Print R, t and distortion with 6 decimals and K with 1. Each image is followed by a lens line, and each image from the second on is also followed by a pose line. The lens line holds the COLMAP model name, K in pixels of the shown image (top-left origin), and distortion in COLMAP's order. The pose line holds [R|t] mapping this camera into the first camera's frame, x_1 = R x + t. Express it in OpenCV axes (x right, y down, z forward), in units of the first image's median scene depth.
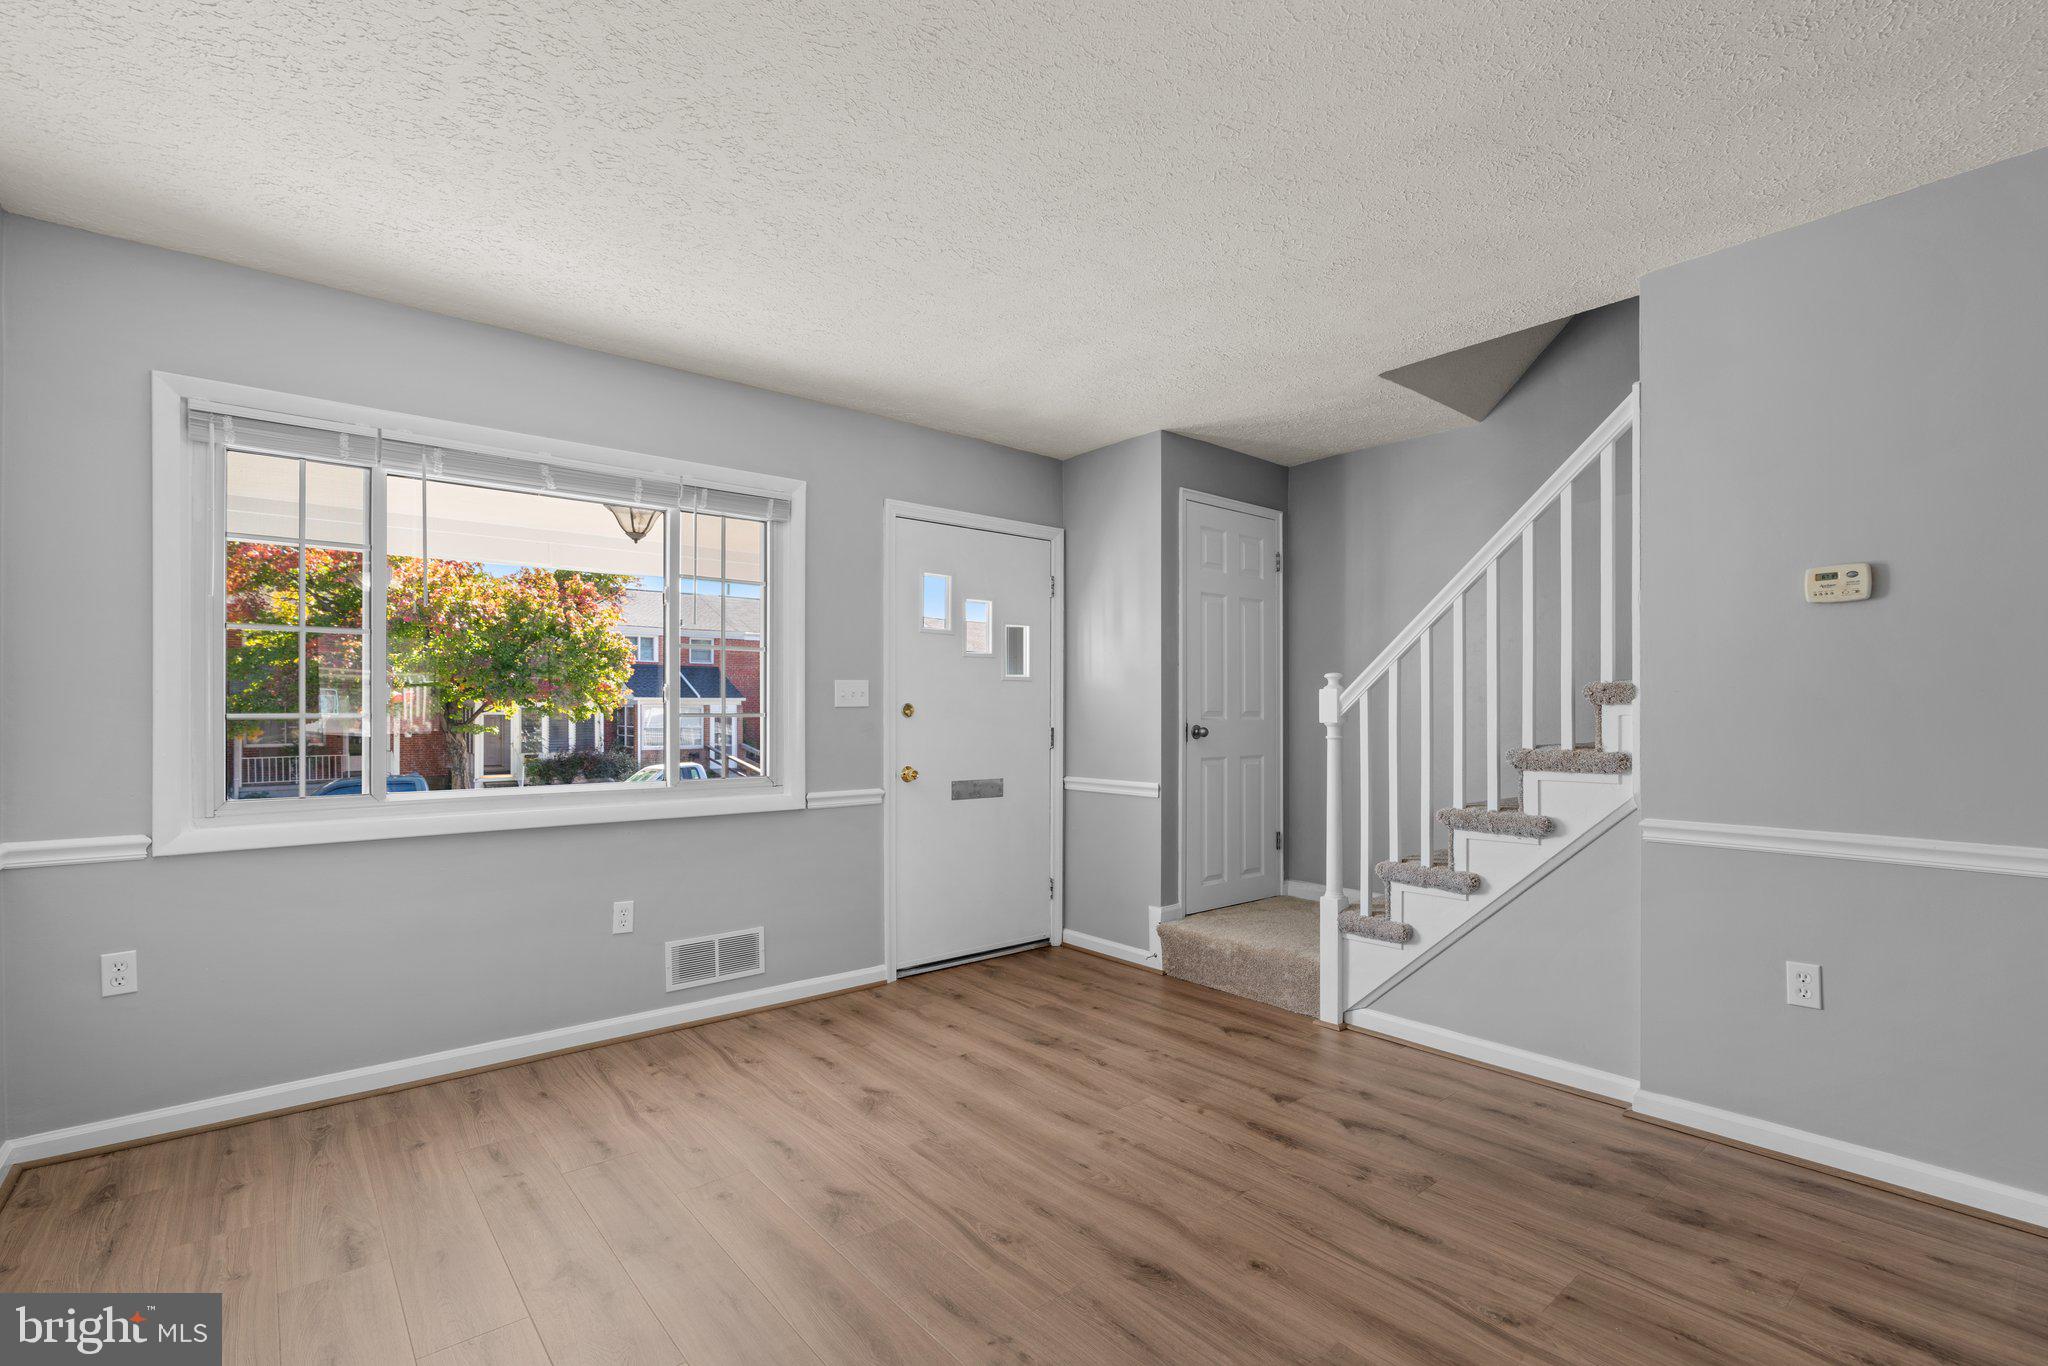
lens RADIAL K [[907.6, 0, 1004.2], [0, 907.6, 707.6], [0, 0, 1]] dist [-0.022333, 0.009702]
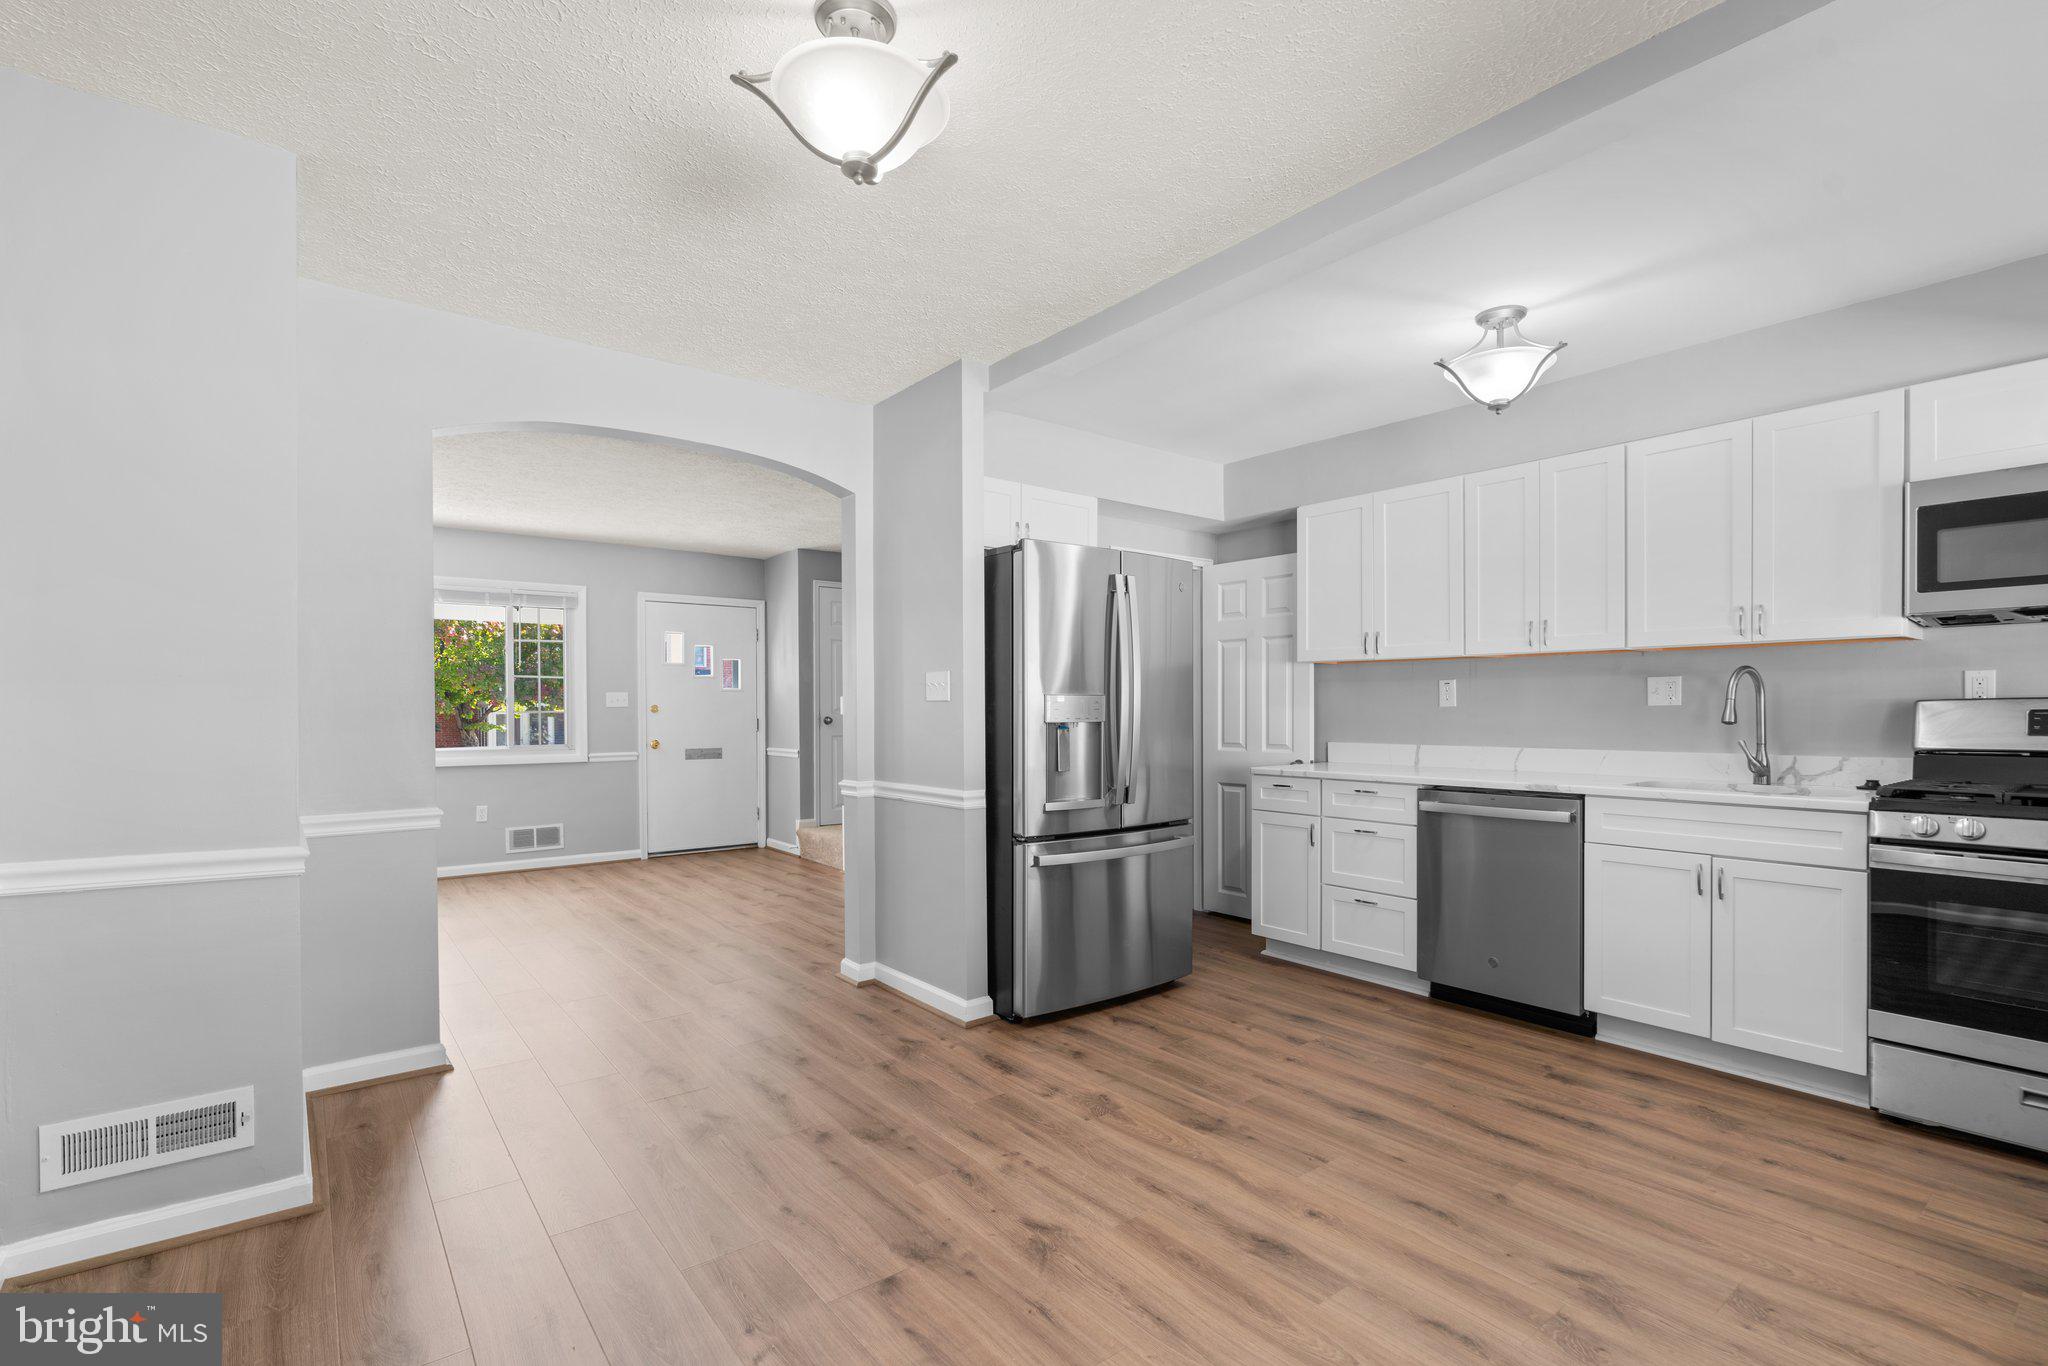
lens RADIAL K [[936.4, 0, 1030.6], [0, 936.4, 713.7], [0, 0, 1]] dist [-0.019443, 0.010665]
pose [[0.999687, -0.003574, -0.024752, 0.878344], [0.003786, 0.999957, 0.008505, -0.000164], [0.024721, -0.008597, 0.999657, -1.064056]]
